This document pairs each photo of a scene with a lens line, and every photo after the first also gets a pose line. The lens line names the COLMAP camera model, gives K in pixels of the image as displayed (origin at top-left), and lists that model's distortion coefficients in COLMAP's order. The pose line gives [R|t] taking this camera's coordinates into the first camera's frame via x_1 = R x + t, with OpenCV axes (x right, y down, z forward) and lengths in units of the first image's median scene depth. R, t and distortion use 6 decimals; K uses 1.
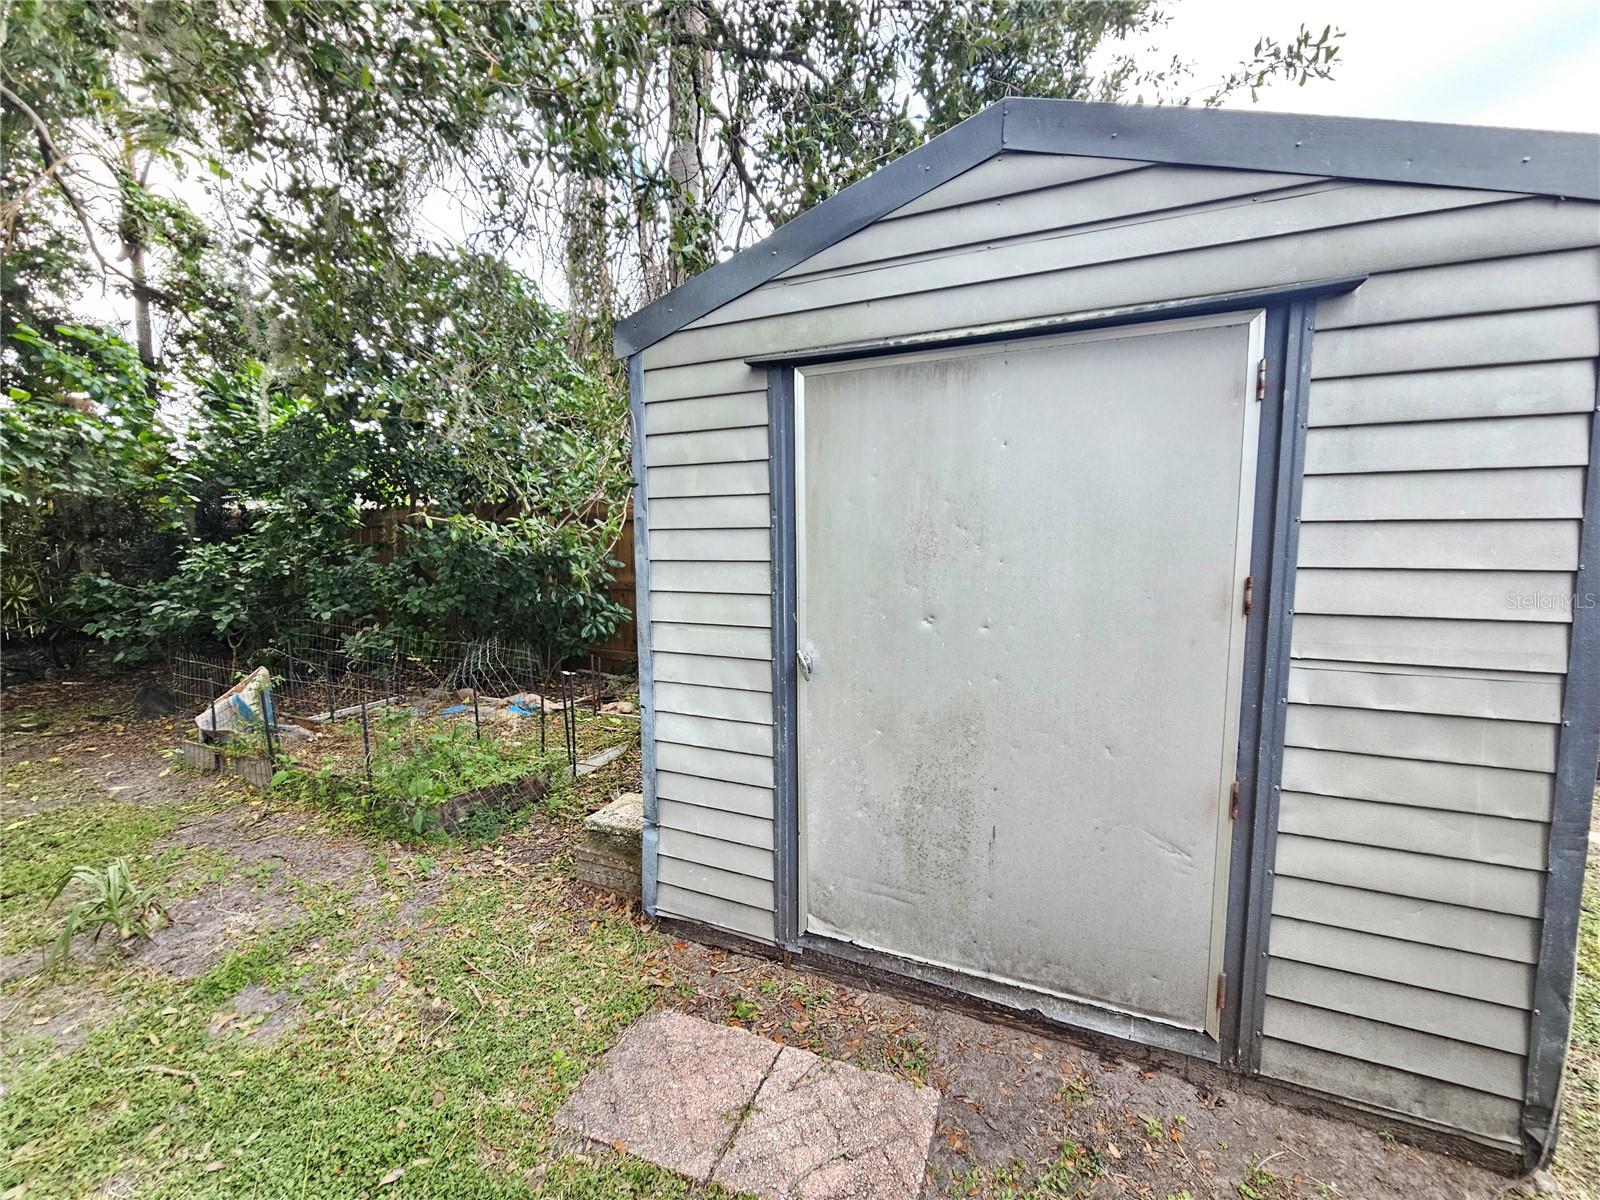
lens RADIAL K [[656.2, 0, 795.5], [0, 656.2, 604.4], [0, 0, 1]] dist [-0.001605, 0.000402]
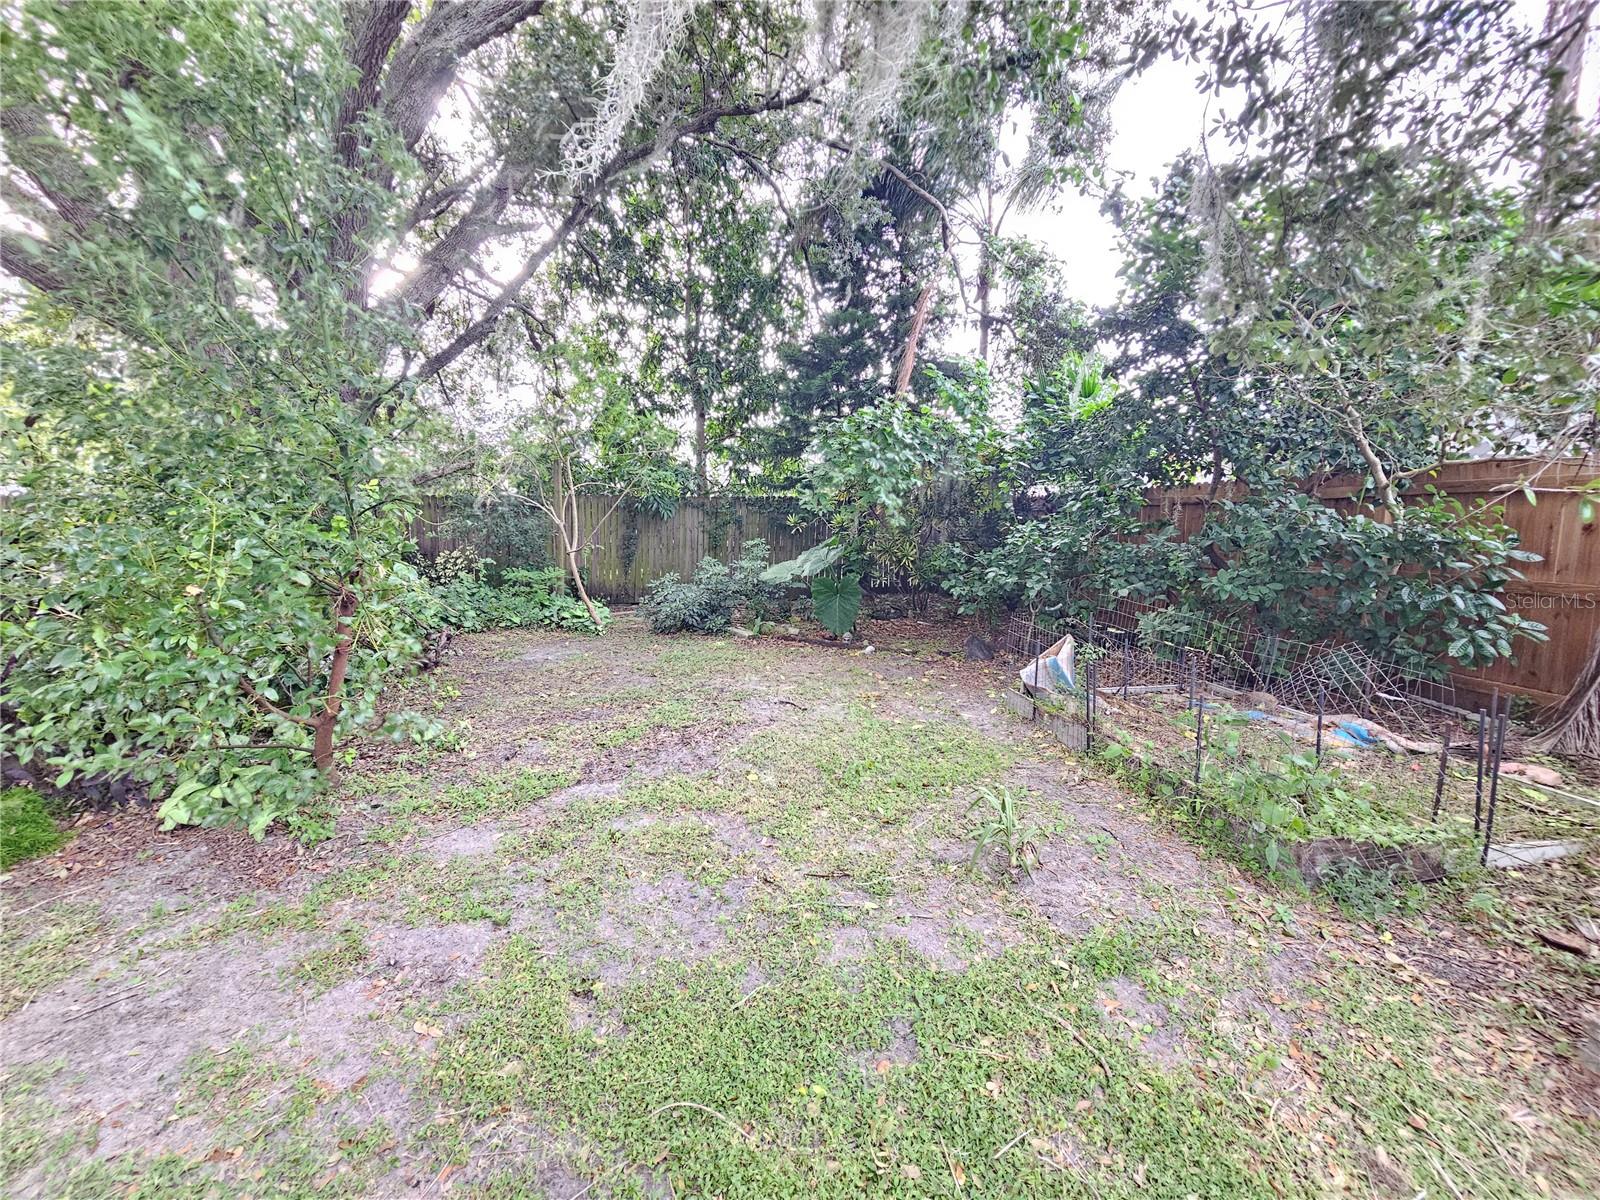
lens RADIAL K [[656.2, 0, 802.6], [0, 656.2, 597.3], [0, 0, 1]] dist [-0.001605, 0.000402]
pose [[0.558660, 0.099903, -0.823358, -0.152097], [-0.085263, 0.994377, 0.062802, 0.002819], [0.825003, 0.035117, 0.564037, 0.019027]]
